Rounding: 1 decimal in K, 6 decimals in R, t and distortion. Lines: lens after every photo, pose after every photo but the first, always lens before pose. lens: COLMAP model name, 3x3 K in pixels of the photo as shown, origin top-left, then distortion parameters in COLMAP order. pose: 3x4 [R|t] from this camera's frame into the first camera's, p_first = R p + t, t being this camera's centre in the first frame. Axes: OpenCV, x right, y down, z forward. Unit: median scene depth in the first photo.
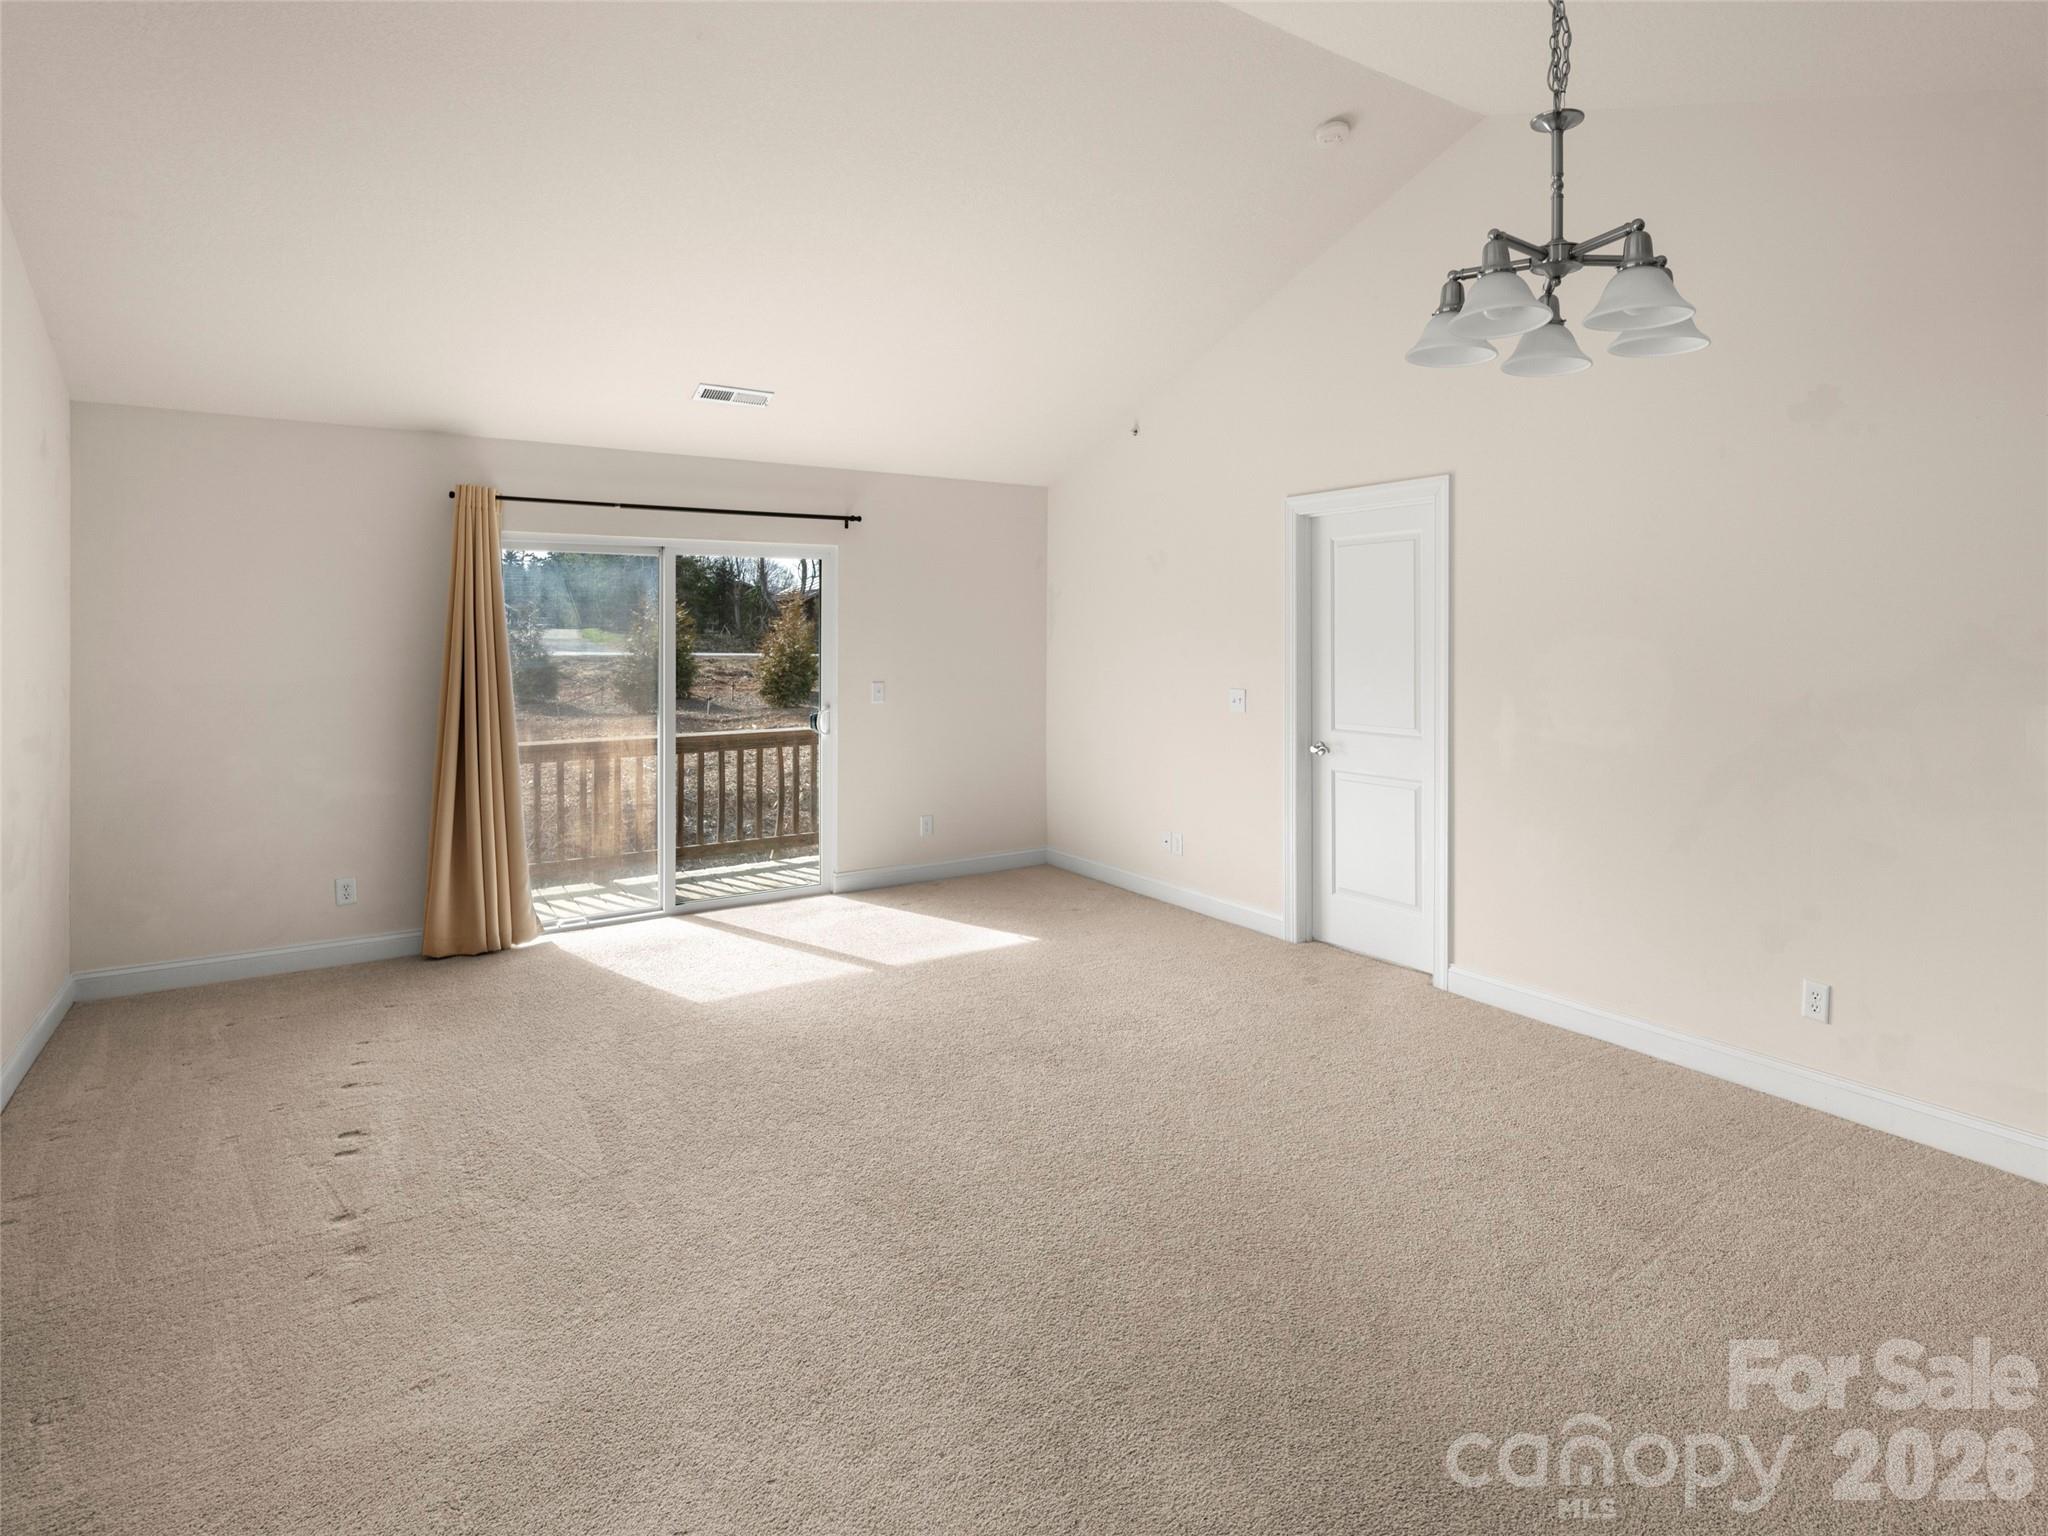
lens RADIAL K [[1128.1, 0, 1142.2], [0, 1128.1, 631.4], [0, 0, 1]] dist [0.010001, -0.004247]
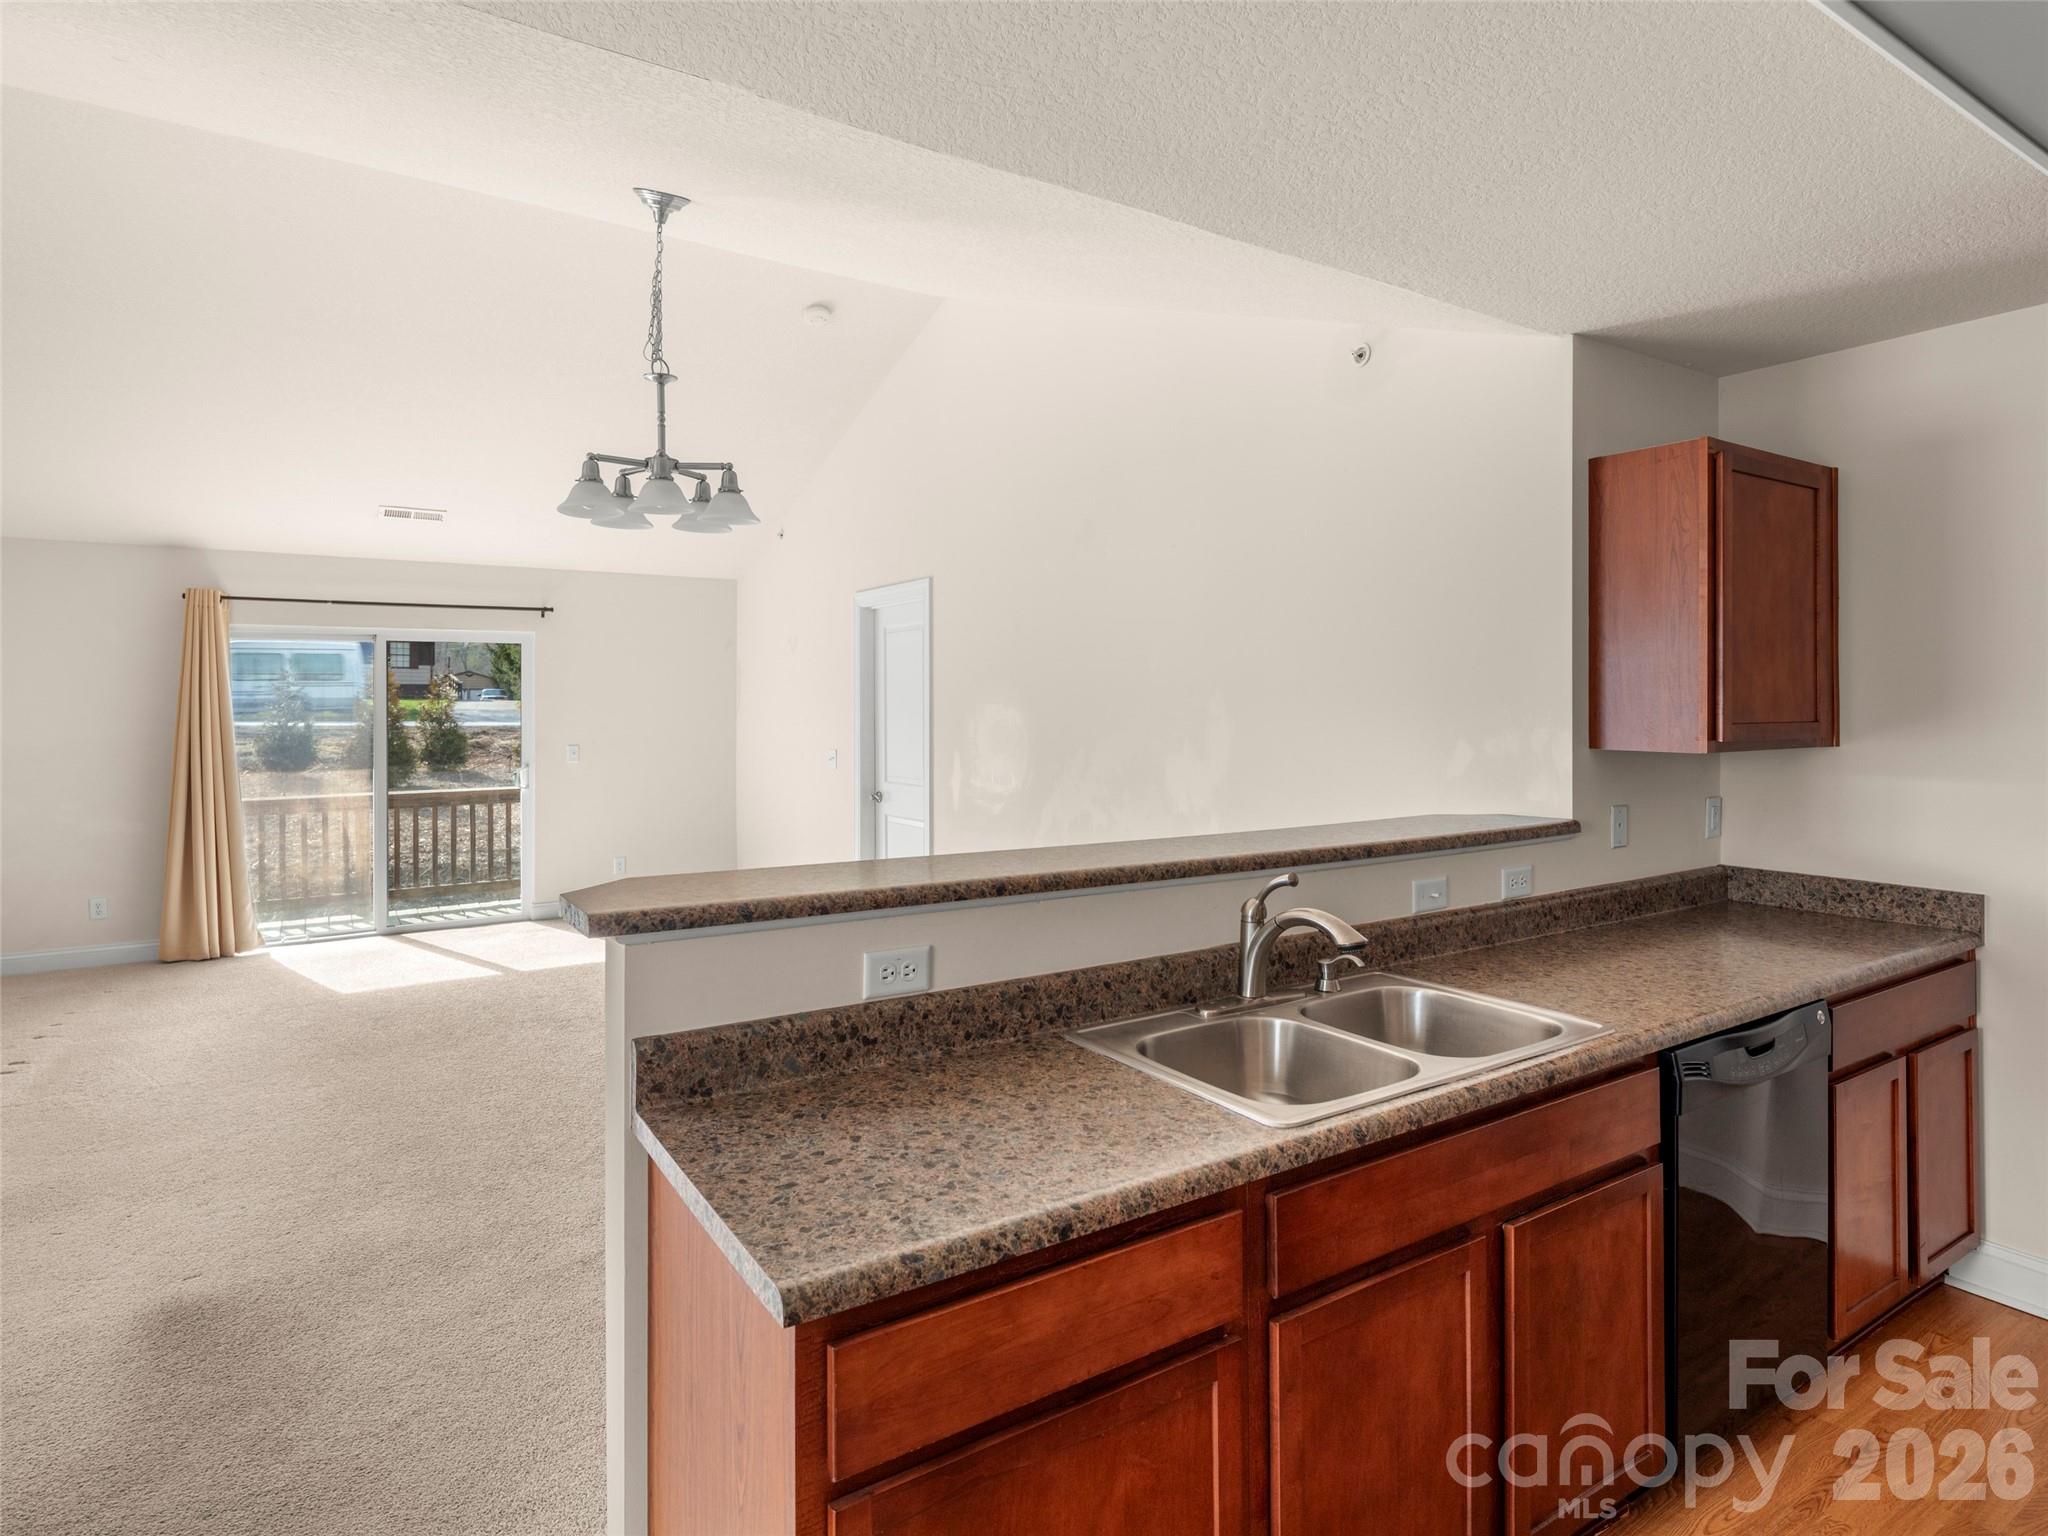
lens RADIAL K [[1128.1, 0, 1068.7], [0, 1128.1, 696.0], [0, 0, 1]] dist [0.010001, -0.004247]
pose [[0.999545, -0.004095, -0.029870, 0.371608], [0.003966, 0.999983, -0.004355, -0.000028], [0.029887, 0.004235, 0.999544, -0.209952]]
